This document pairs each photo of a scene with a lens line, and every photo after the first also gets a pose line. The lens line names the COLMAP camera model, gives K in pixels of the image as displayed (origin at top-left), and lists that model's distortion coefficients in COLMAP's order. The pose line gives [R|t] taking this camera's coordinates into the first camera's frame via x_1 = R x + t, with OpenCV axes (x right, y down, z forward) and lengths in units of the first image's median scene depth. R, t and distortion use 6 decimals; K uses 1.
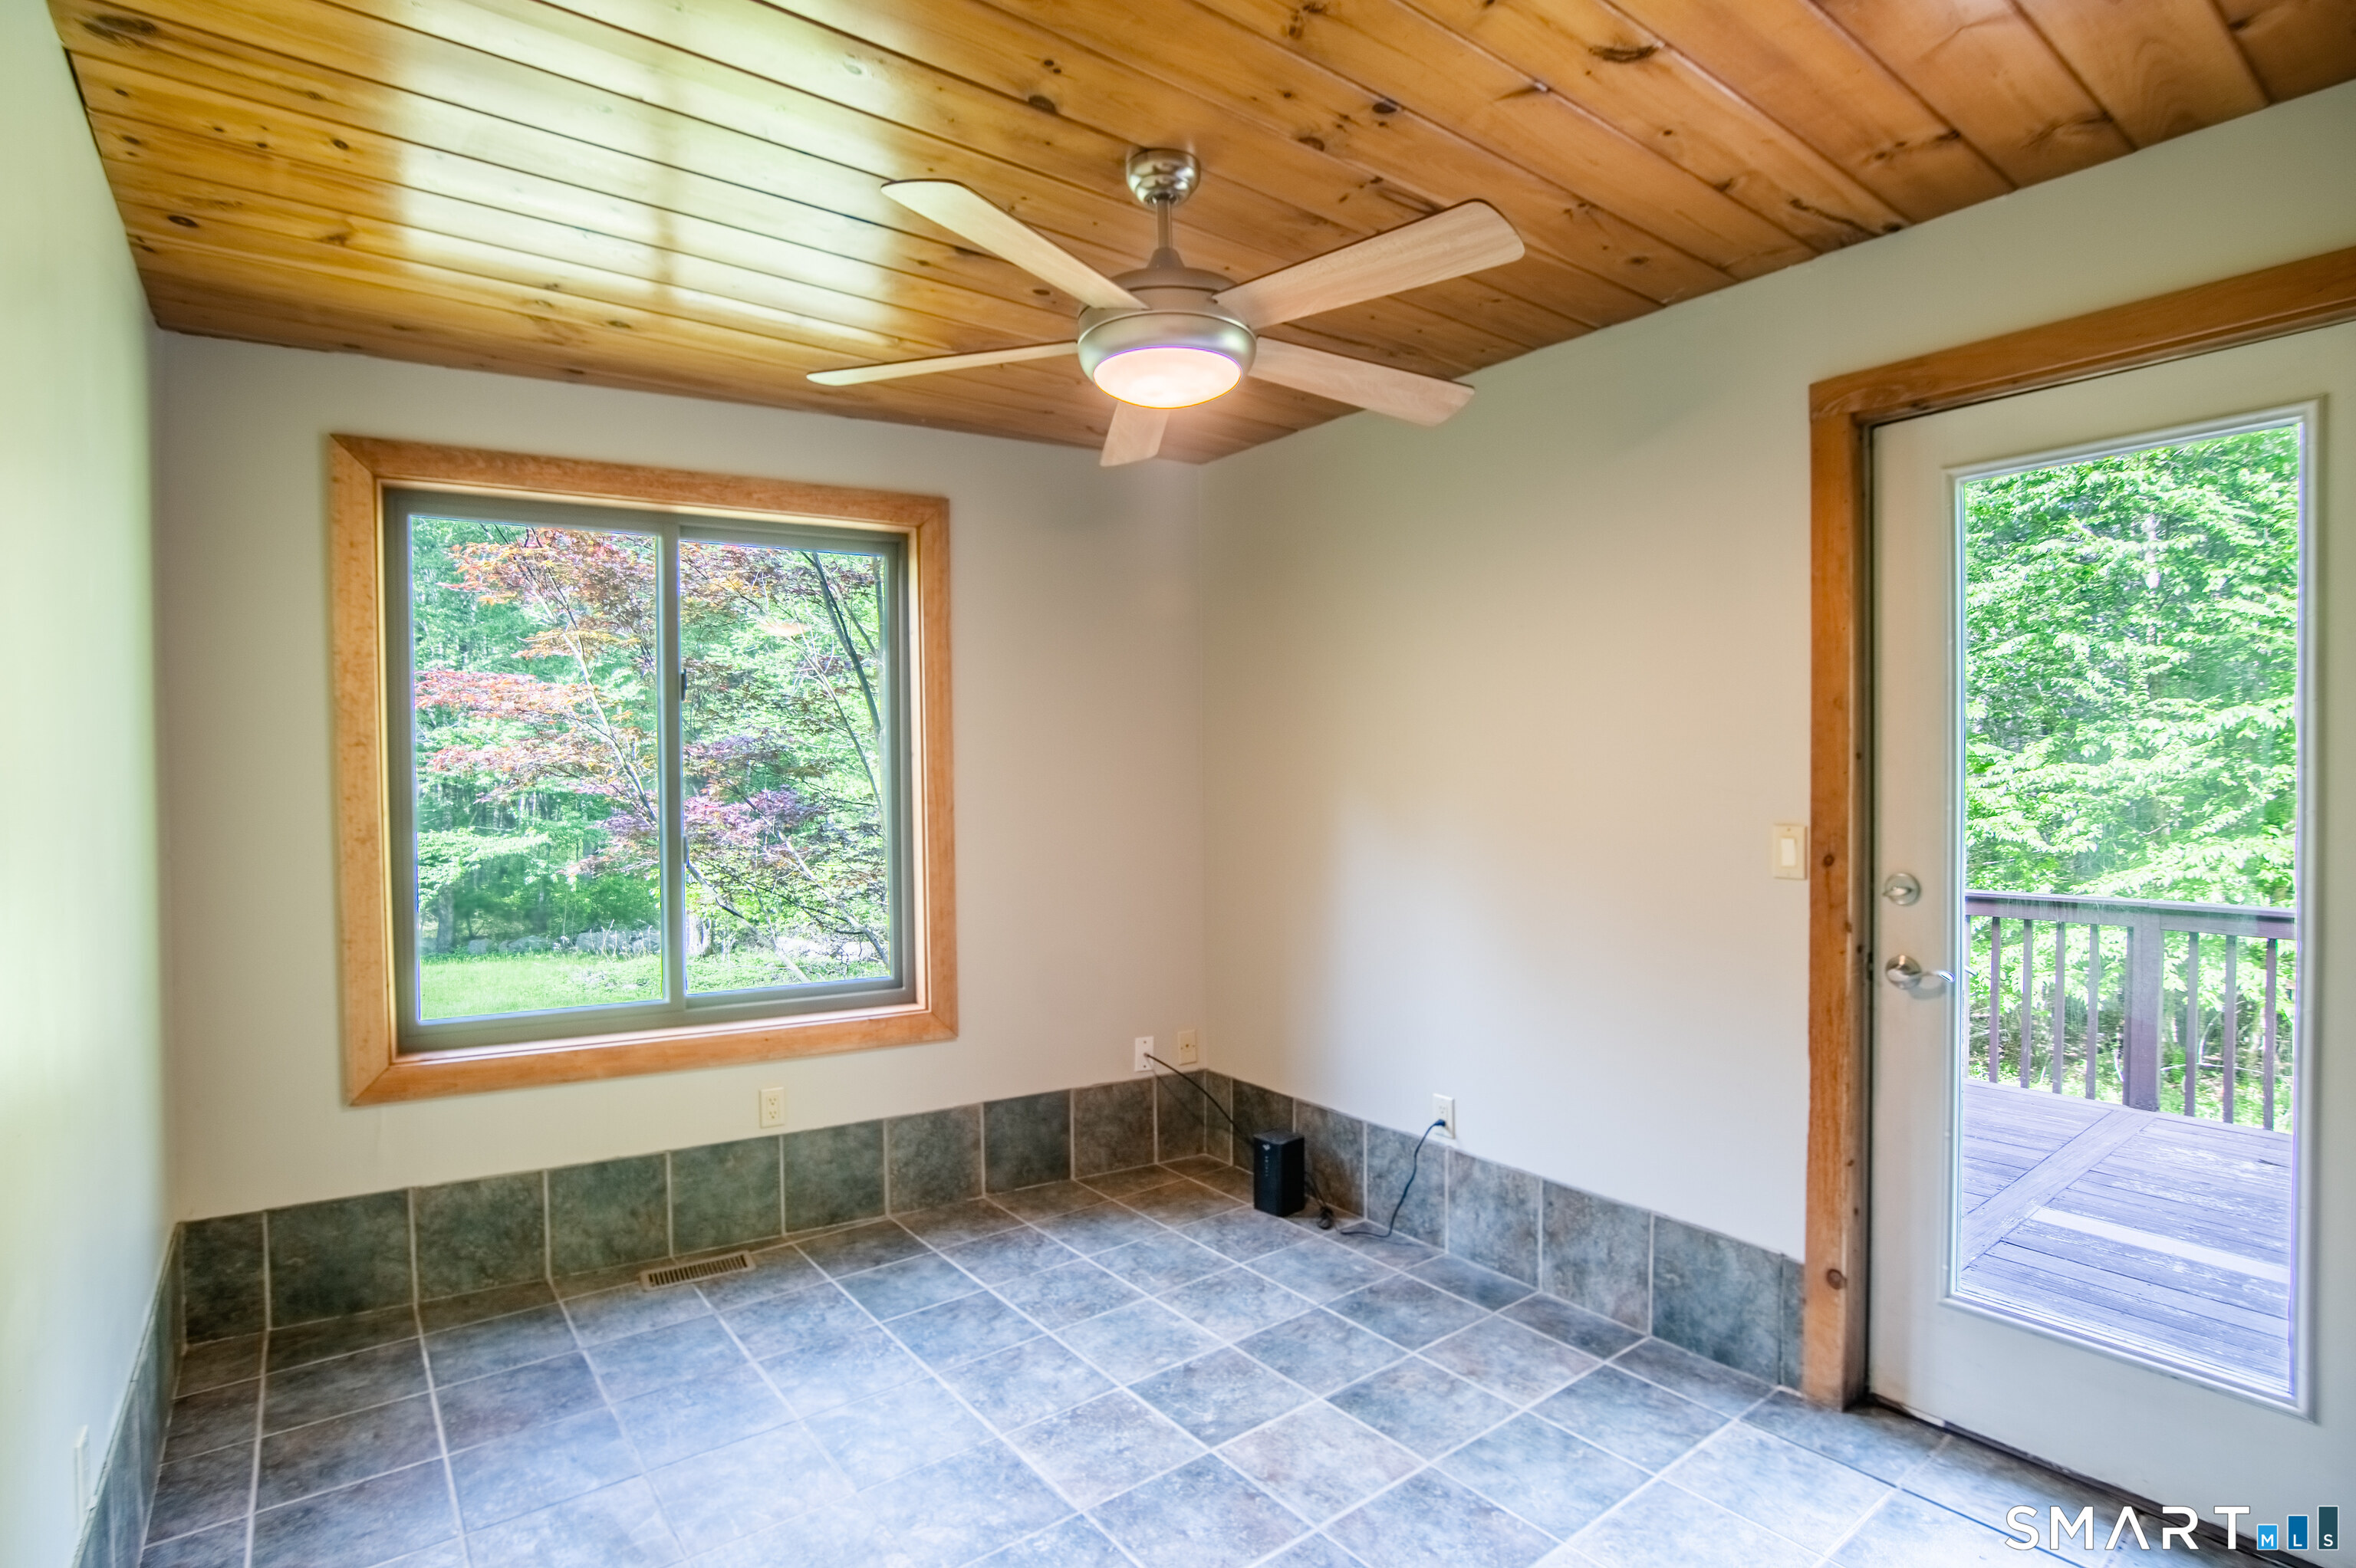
lens RADIAL K [[1145.2, 0, 1178.2], [0, 1145.2, 786.7], [0, 0, 1]] dist [-0.018758, 0.004772]
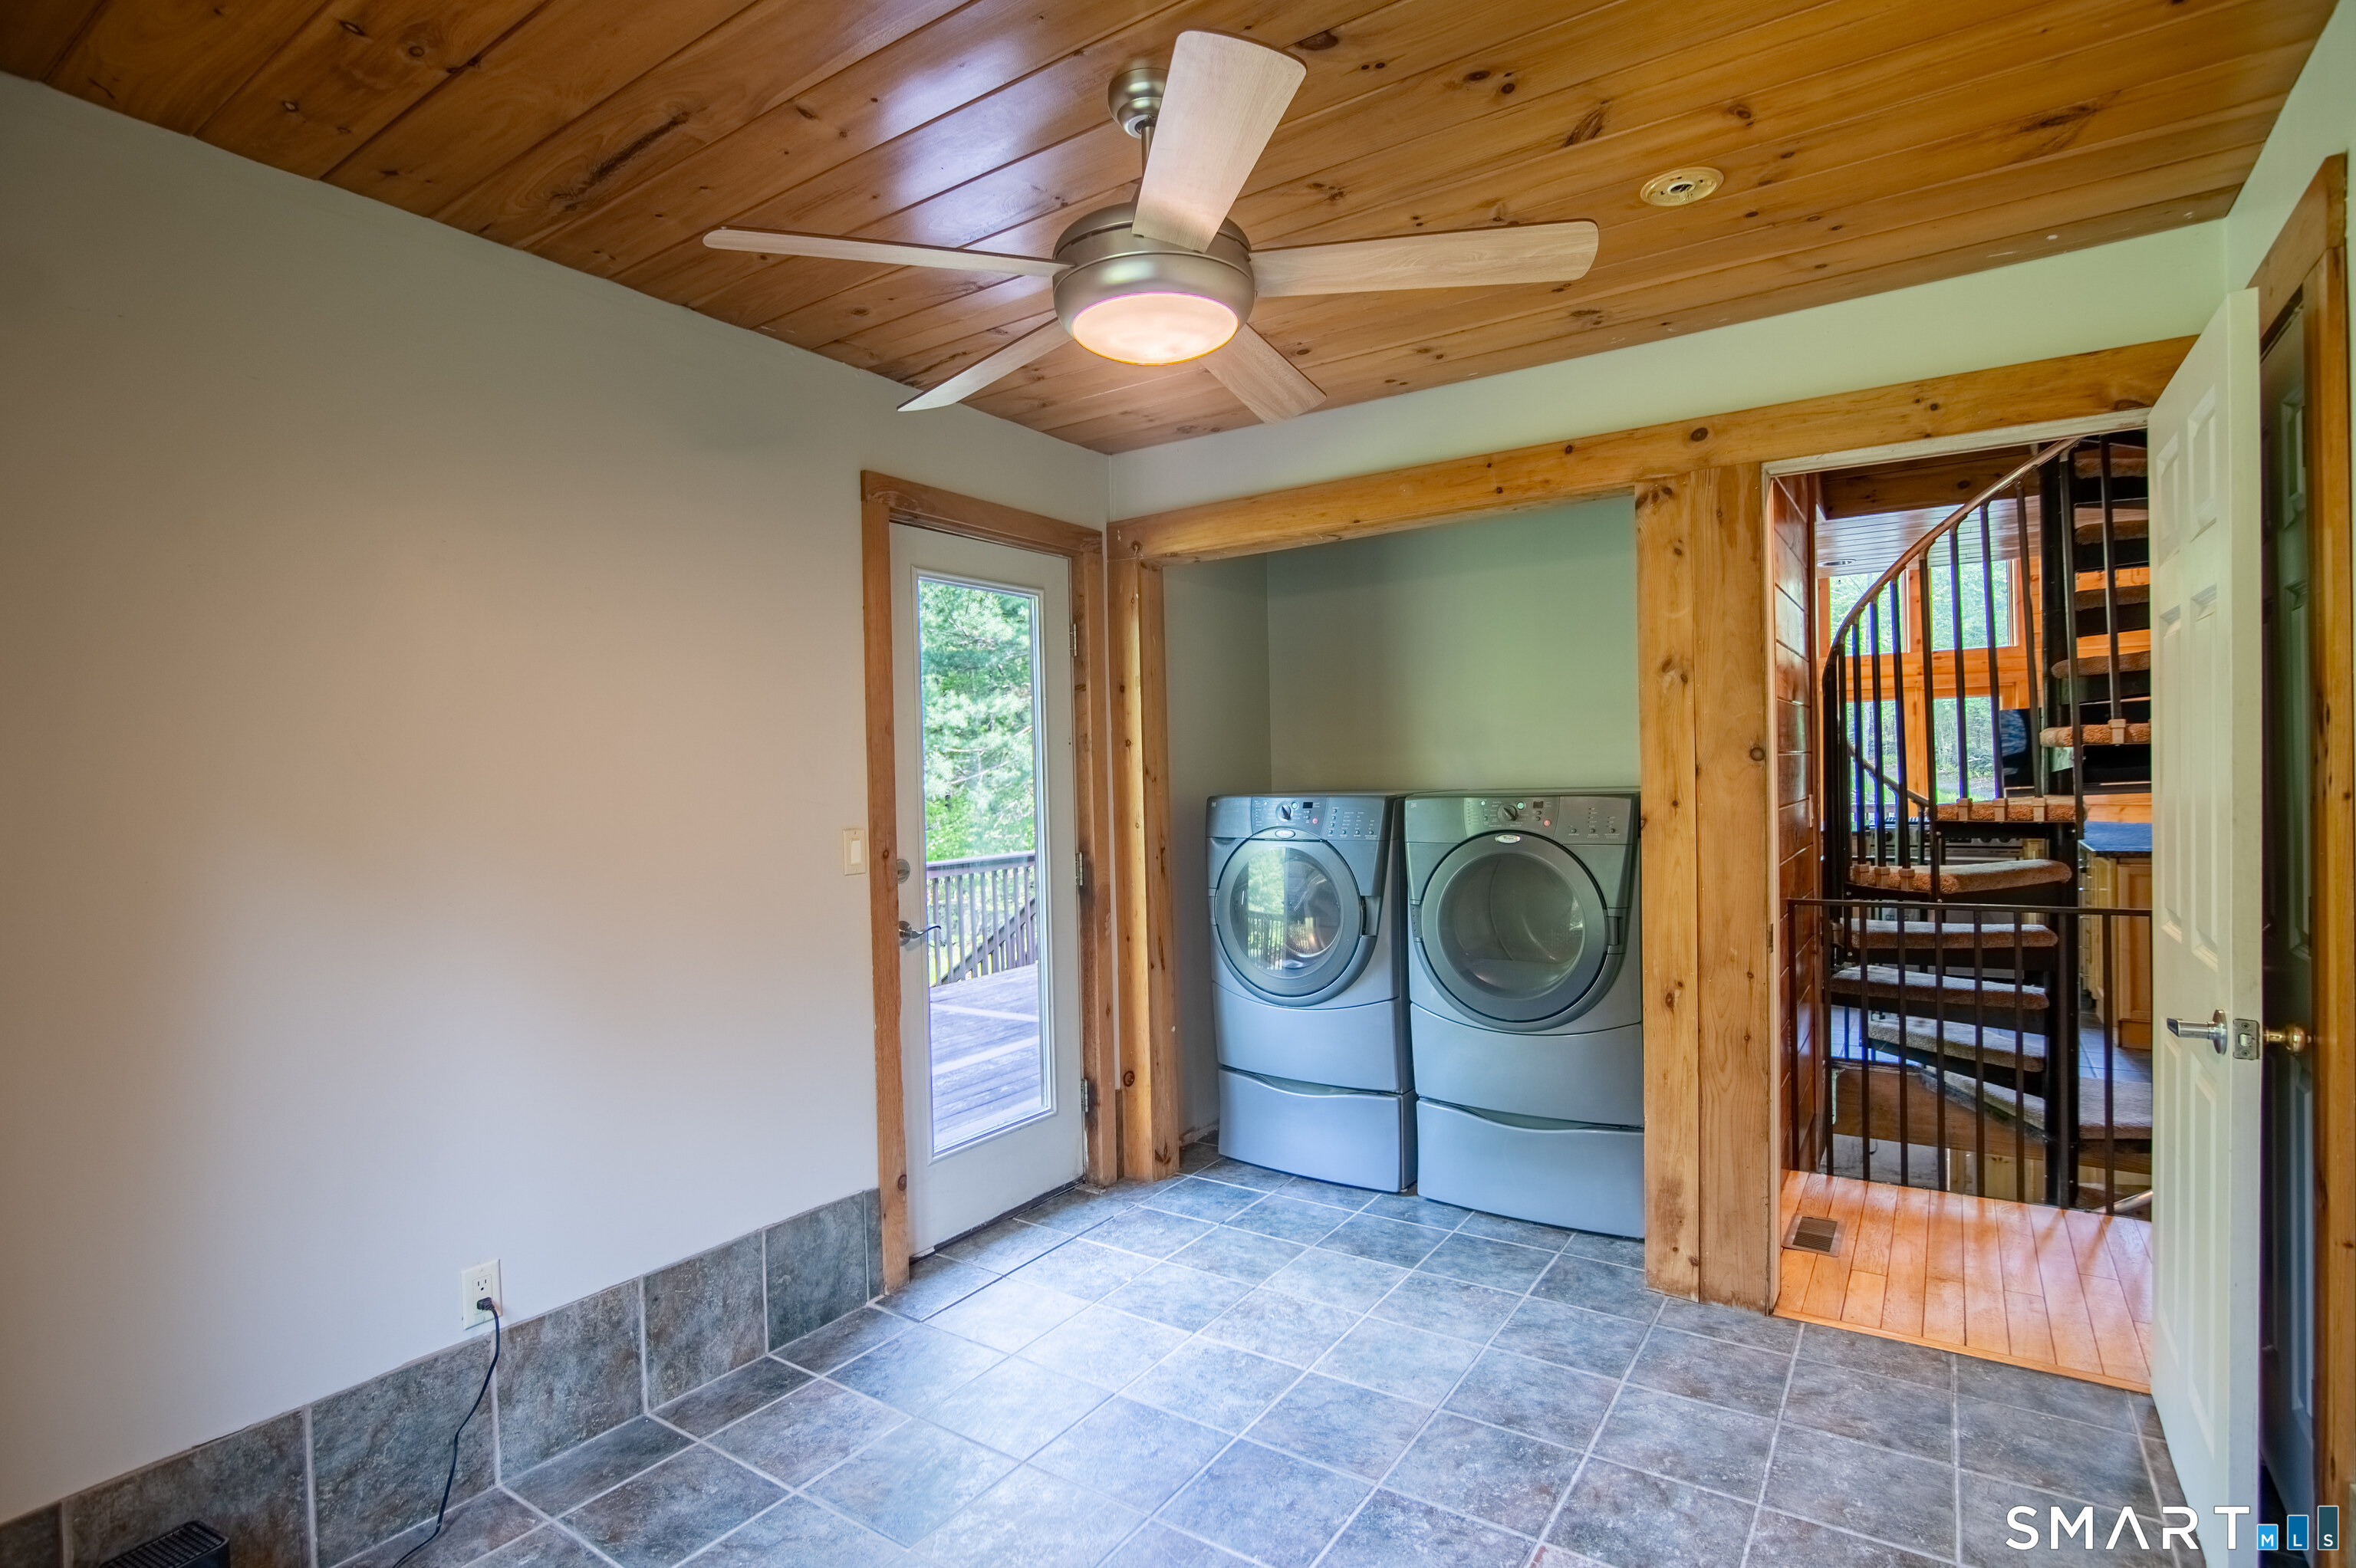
lens RADIAL K [[1145.2, 0, 1180.7], [0, 1145.2, 783.9], [0, 0, 1]] dist [-0.018758, 0.004772]
pose [[-0.302043, 0.003255, 0.953289, -0.637797], [0.036086, 0.999316, 0.008022, -0.009809], [-0.952611, 0.036823, -0.301954, 0.928968]]
